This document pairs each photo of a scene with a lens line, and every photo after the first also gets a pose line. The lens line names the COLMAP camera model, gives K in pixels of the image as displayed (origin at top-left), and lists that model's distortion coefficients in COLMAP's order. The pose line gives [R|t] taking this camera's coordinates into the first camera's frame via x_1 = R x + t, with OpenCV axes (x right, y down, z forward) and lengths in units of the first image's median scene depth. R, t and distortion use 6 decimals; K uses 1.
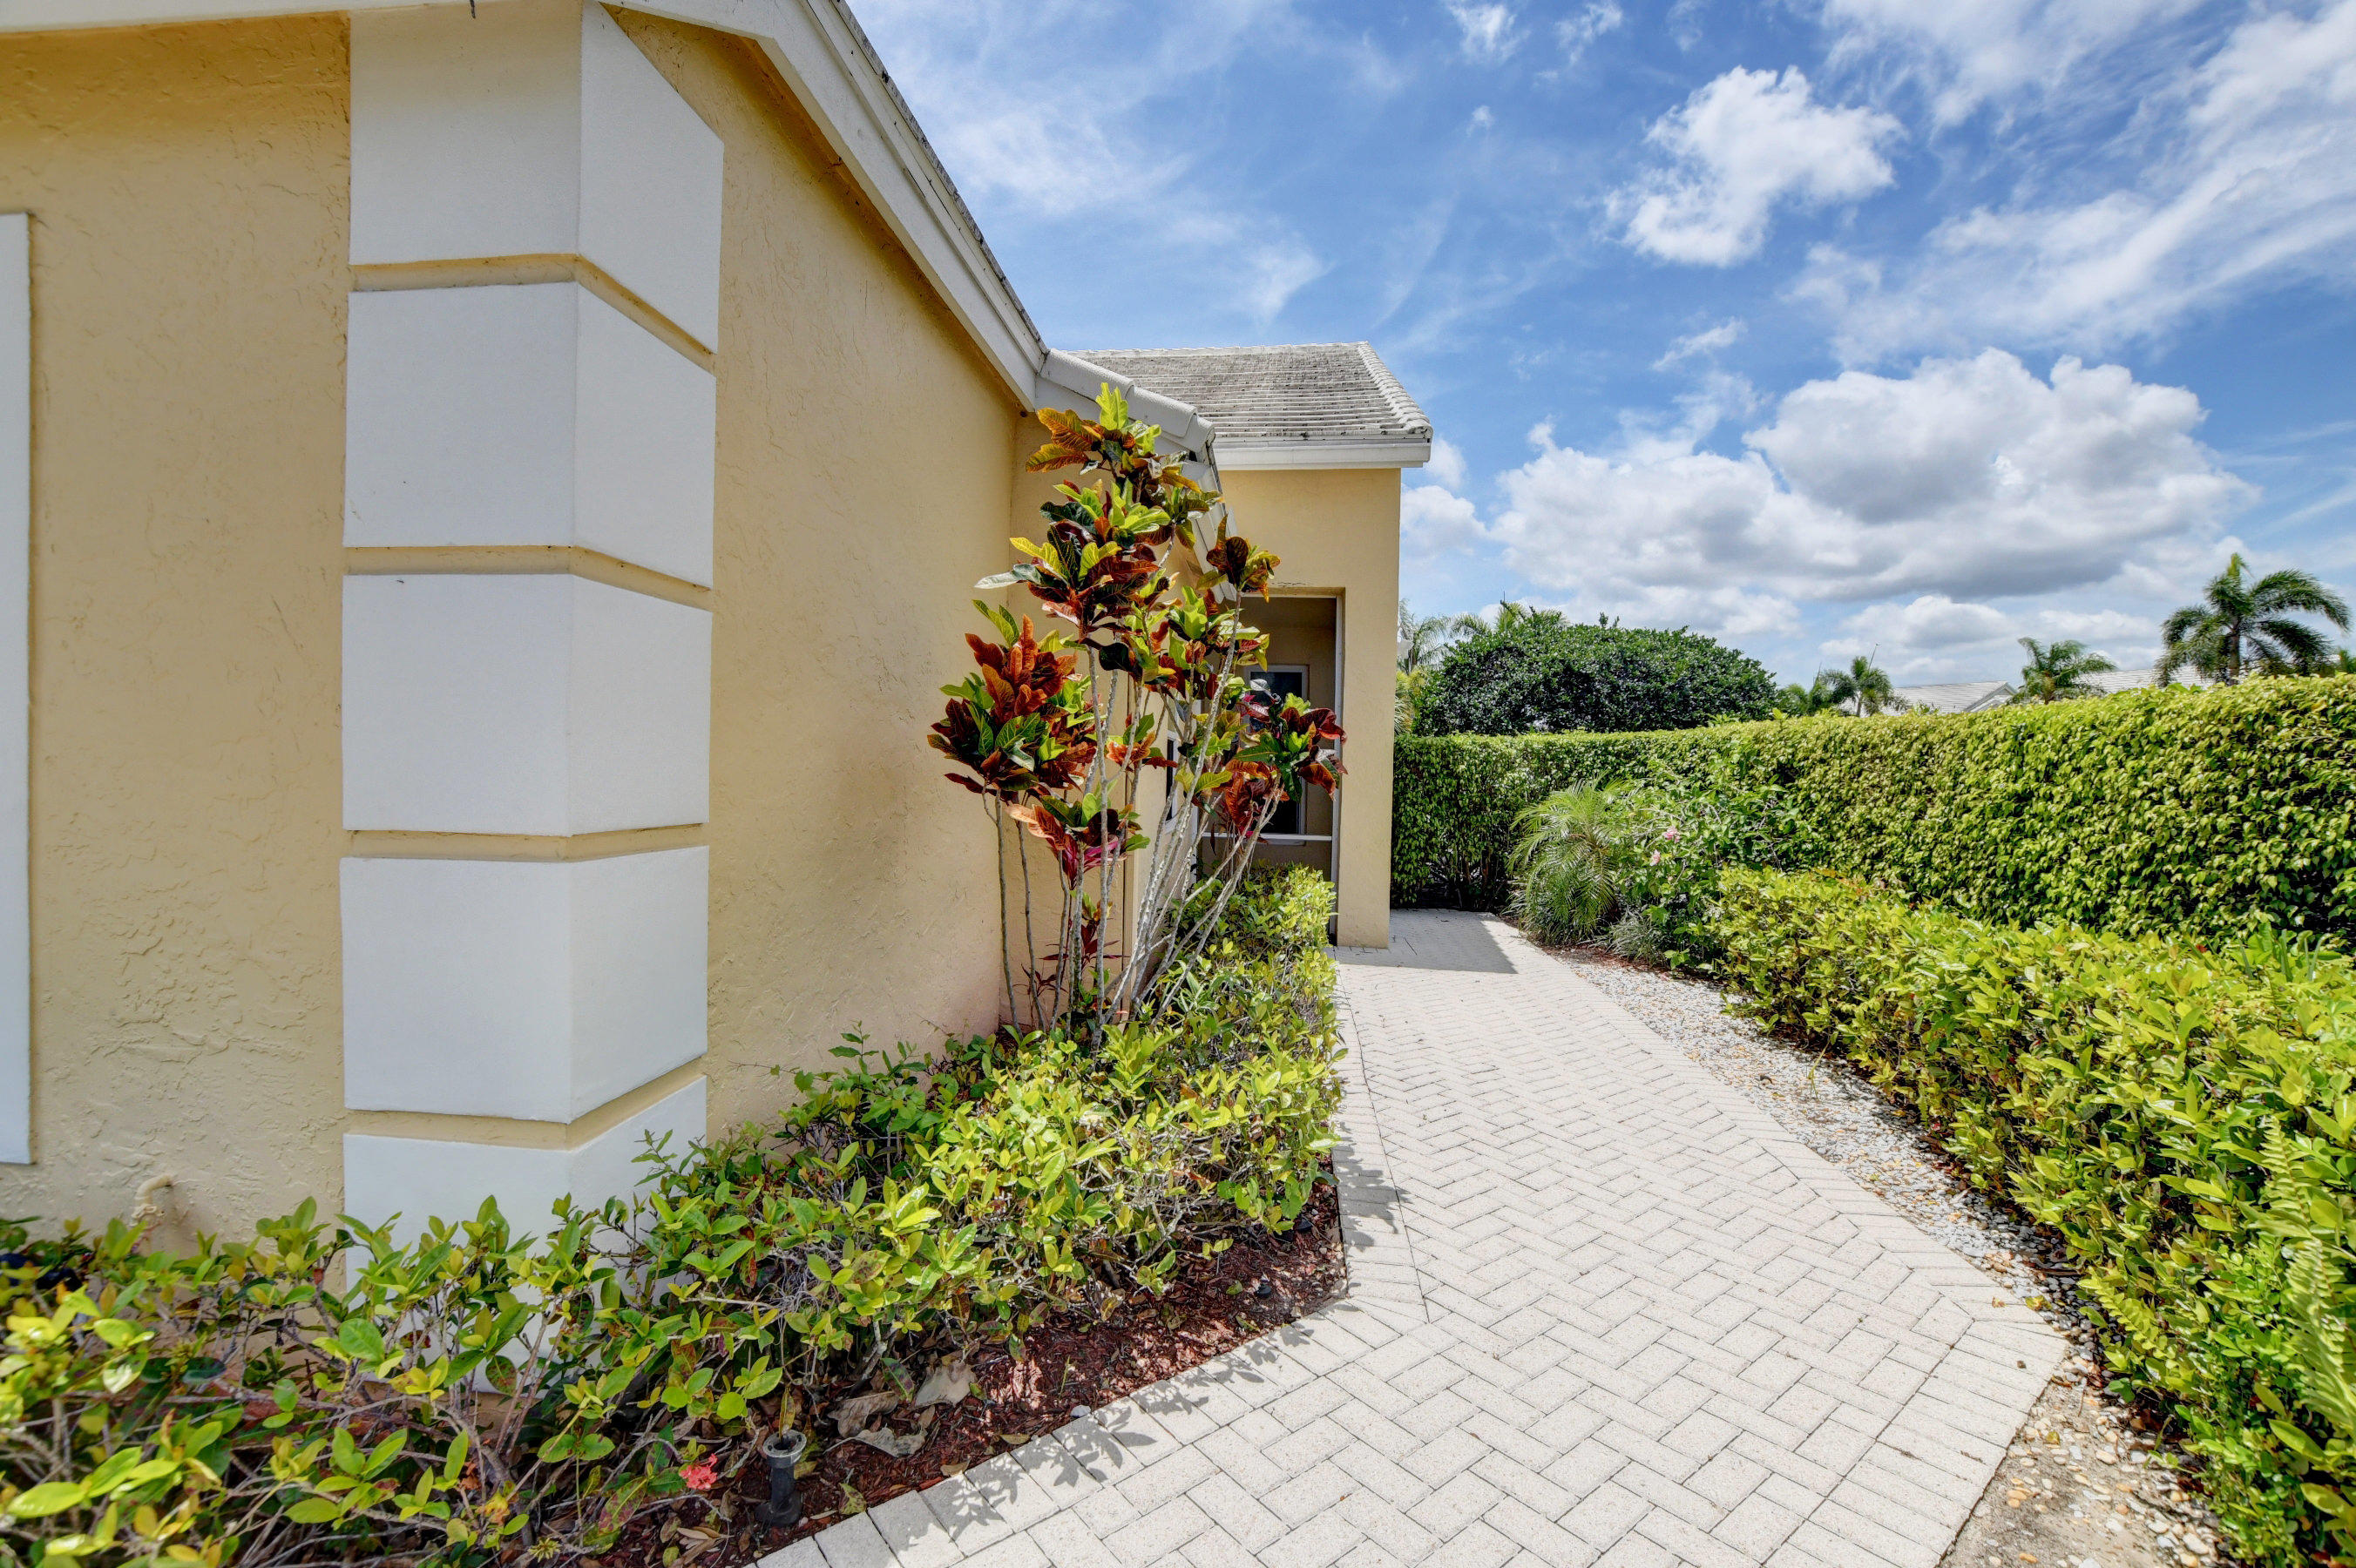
lens RADIAL K [[1036.8, 0, 1185.1], [0, 1036.8, 785.3], [0, 0, 1]] dist [-0.033153, 0.005100]
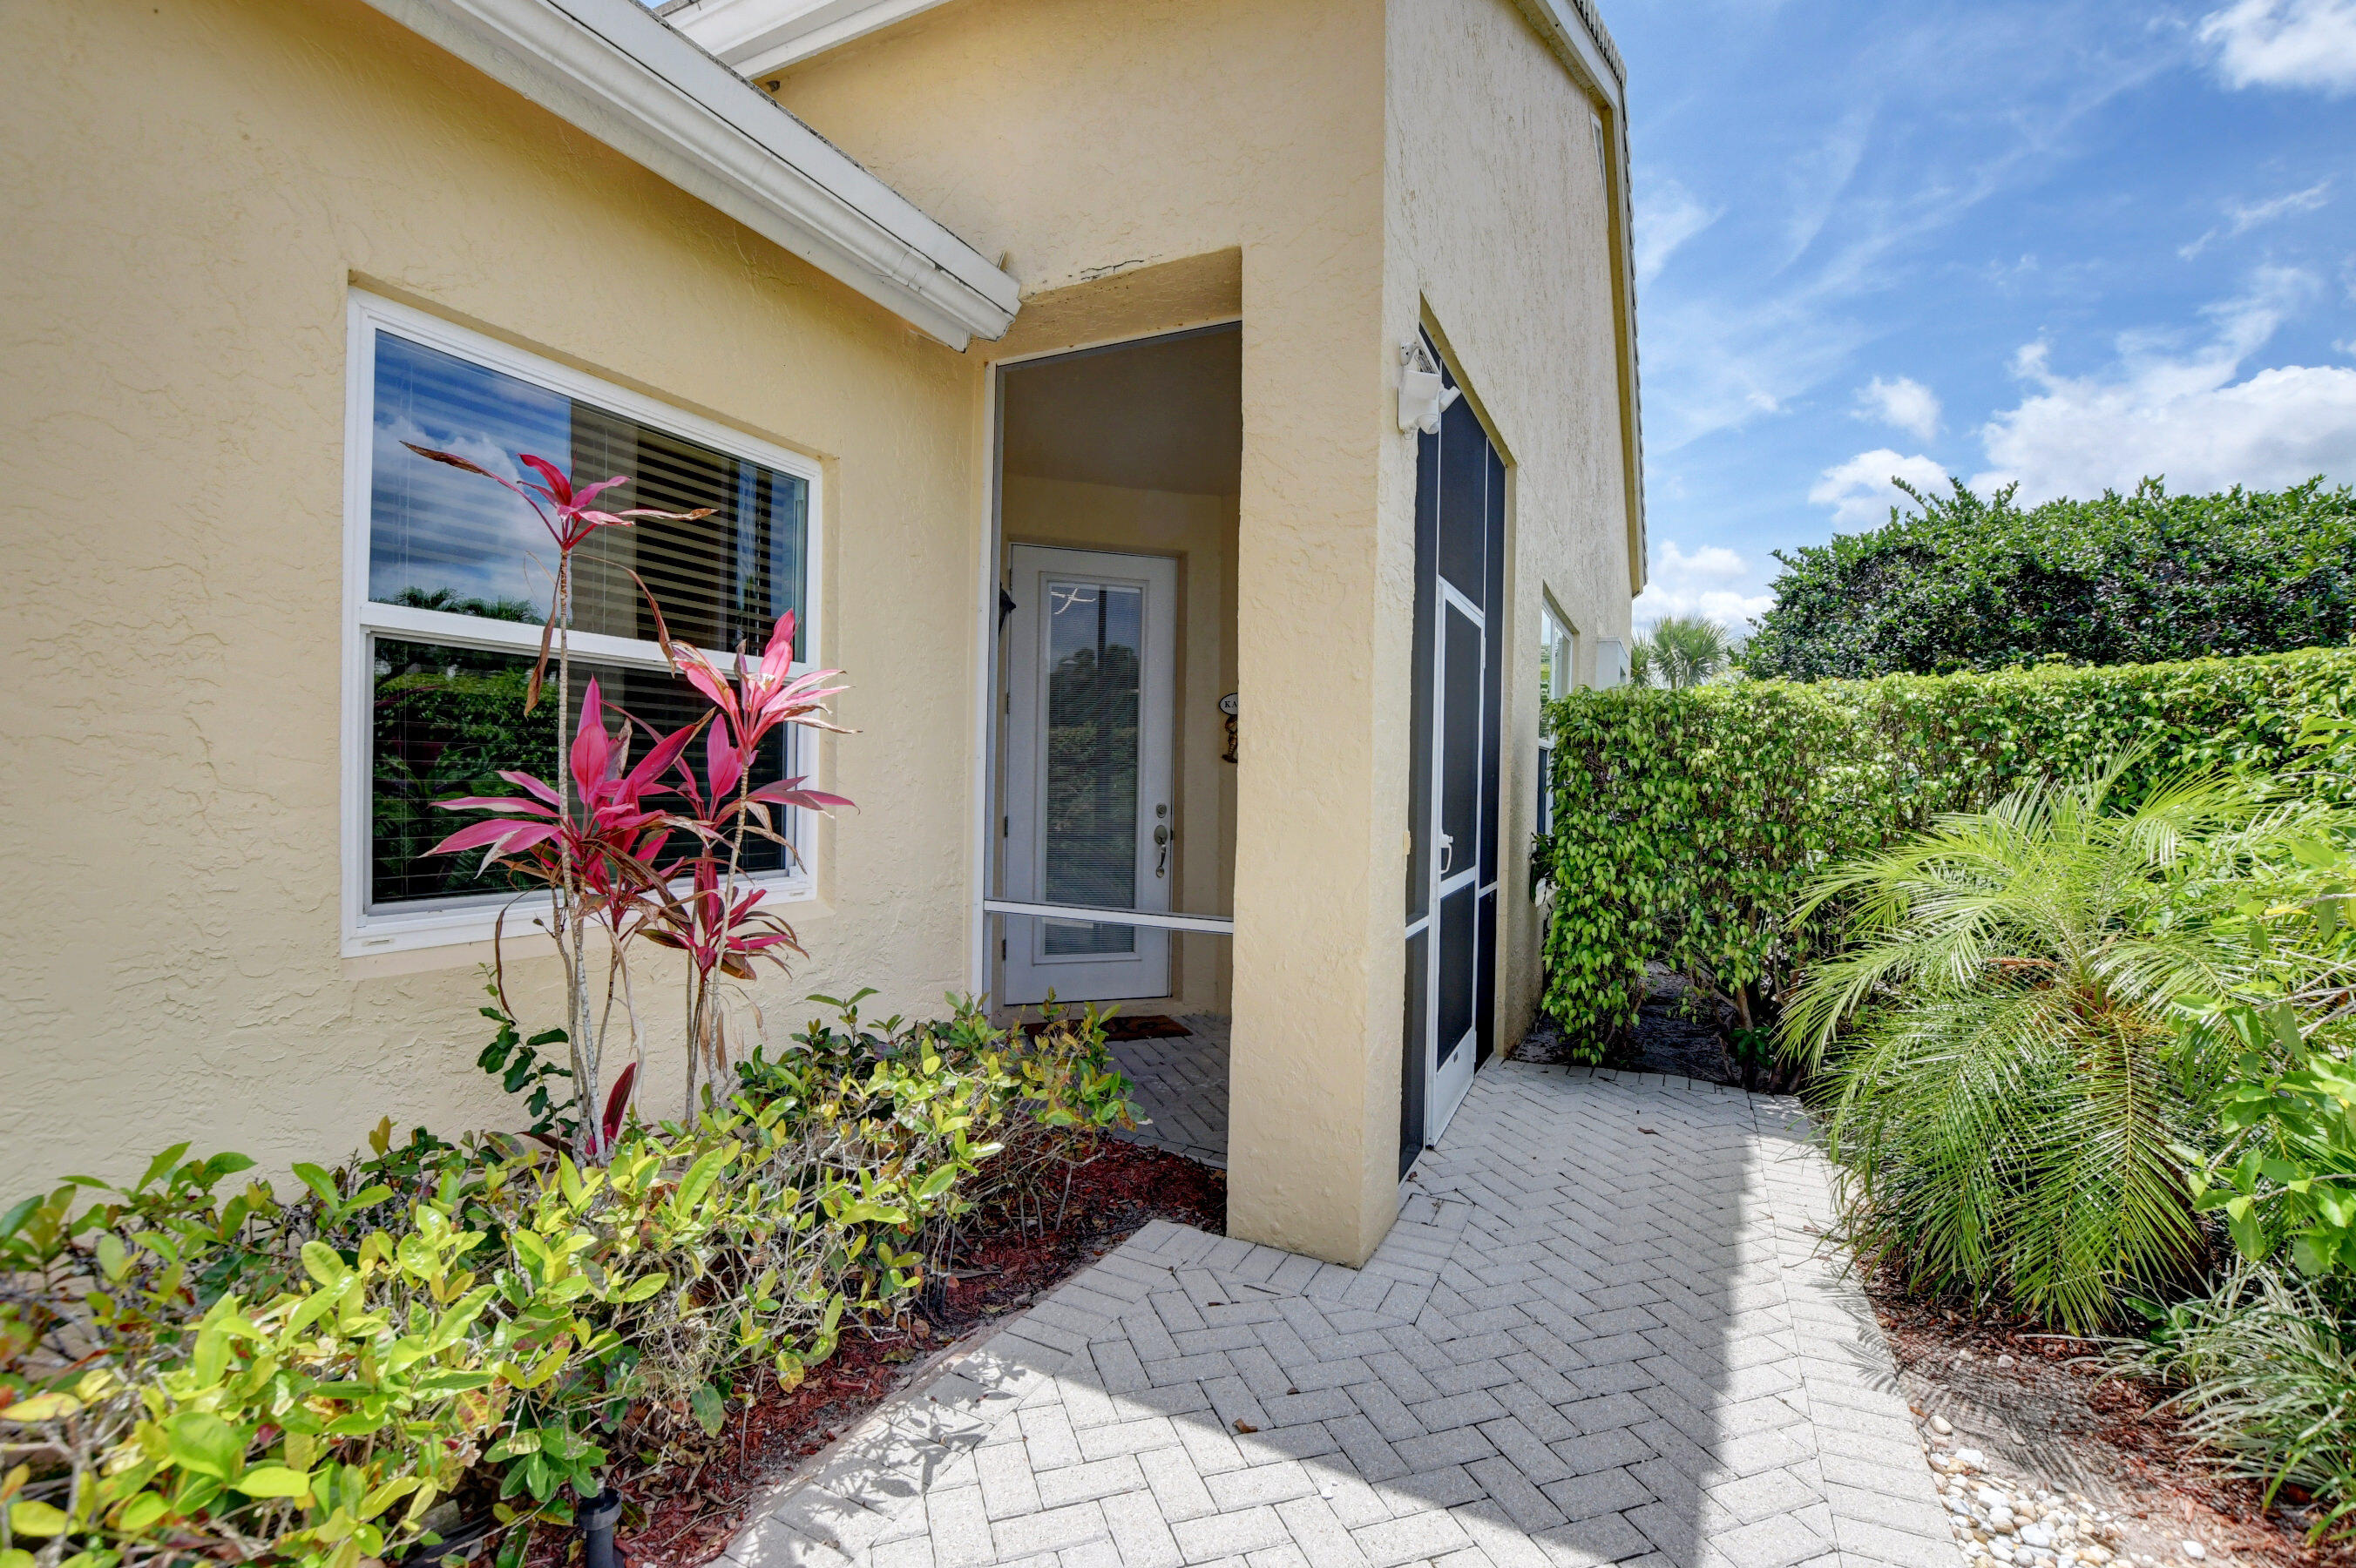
lens RADIAL K [[1036.8, 0, 1175.7], [0, 1036.8, 772.7], [0, 0, 1]] dist [-0.033153, 0.005100]
pose [[0.937132, -0.003615, -0.348955, 0.149416], [-0.003890, 0.999776, -0.020806, -0.000367], [0.348952, 0.020856, 0.936908, 0.383251]]
